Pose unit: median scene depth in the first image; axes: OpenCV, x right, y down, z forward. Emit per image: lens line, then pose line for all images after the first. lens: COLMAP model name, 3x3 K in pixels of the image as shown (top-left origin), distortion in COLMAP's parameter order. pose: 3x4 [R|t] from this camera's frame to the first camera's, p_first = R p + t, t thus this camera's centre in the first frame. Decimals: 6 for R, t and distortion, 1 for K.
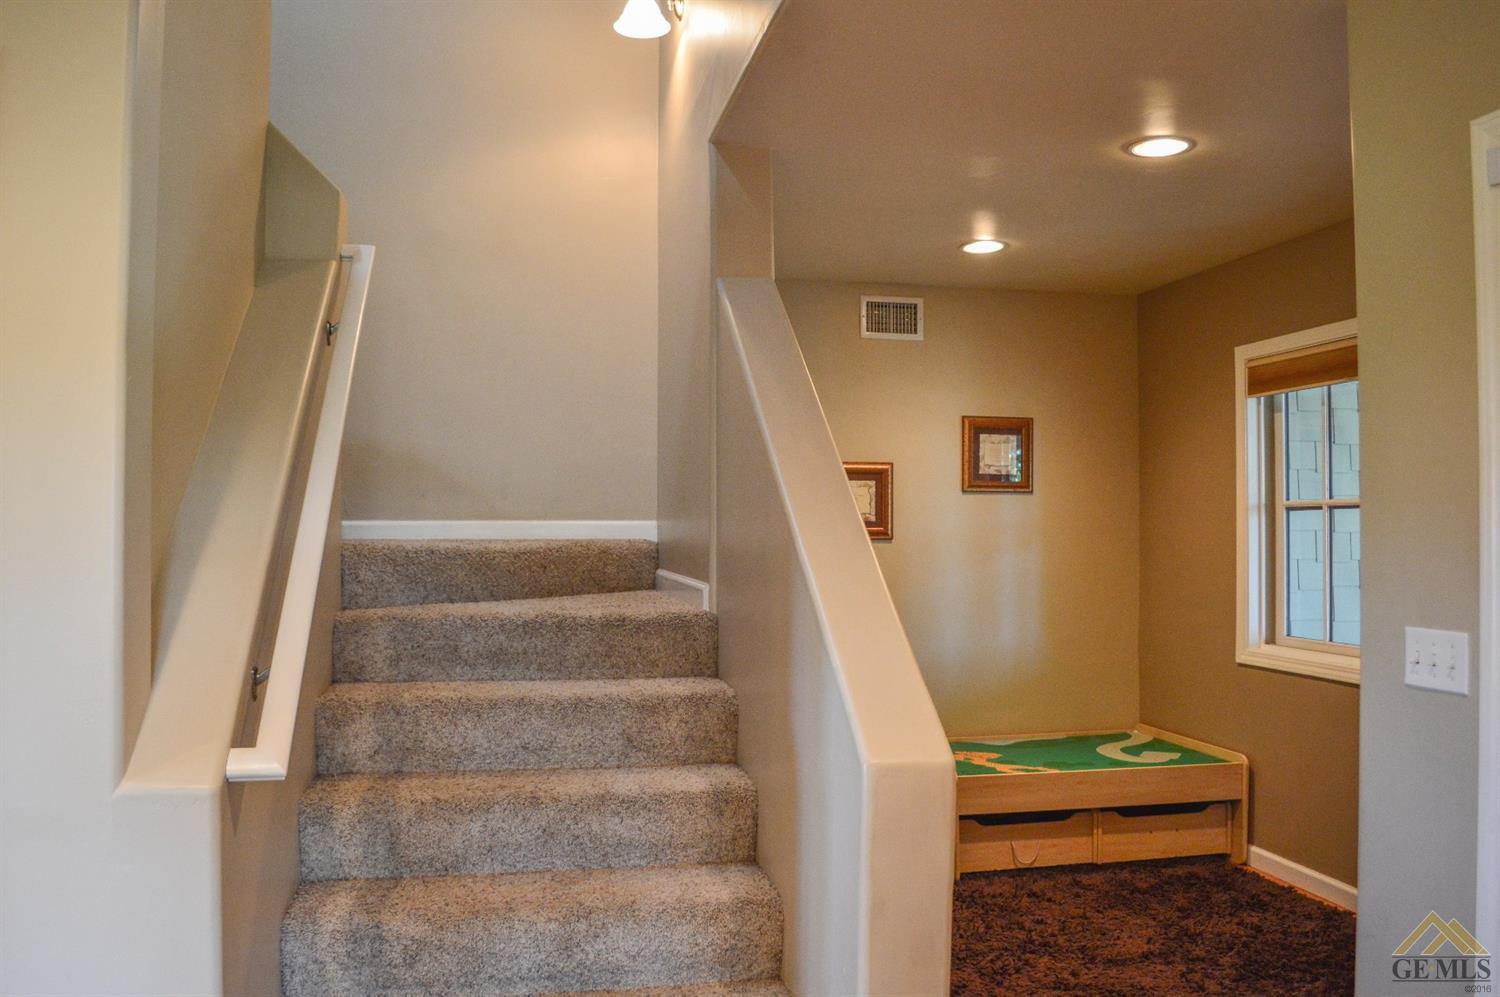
lens RADIAL K [[1203.6, 0, 750.0], [0, 1203.6, 498.5], [0, 0, 1]] dist [-0.080678, 0.008330]
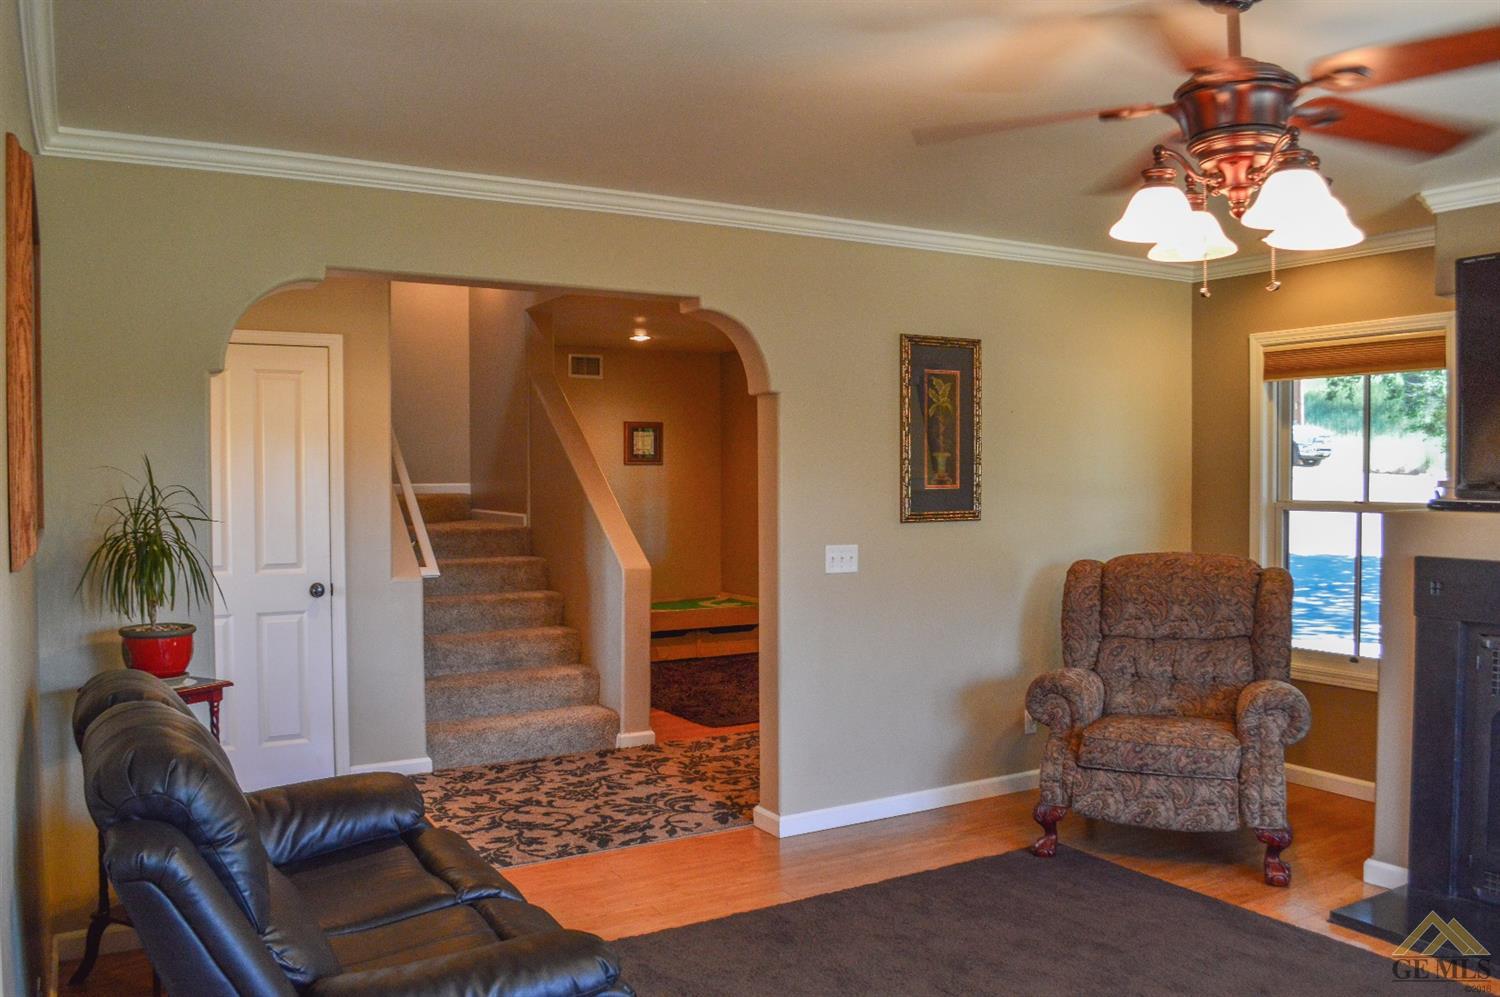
lens RADIAL K [[1194.2, 0, 750.0], [0, 1194.2, 498.5], [0, 0, 1]] dist [-0.076132, 0.007332]
pose [[0.947627, -0.013405, 0.319097, -0.284869], [-0.001167, 0.998967, 0.045429, -0.047199], [-0.319376, -0.043422, 0.946633, -0.993404]]
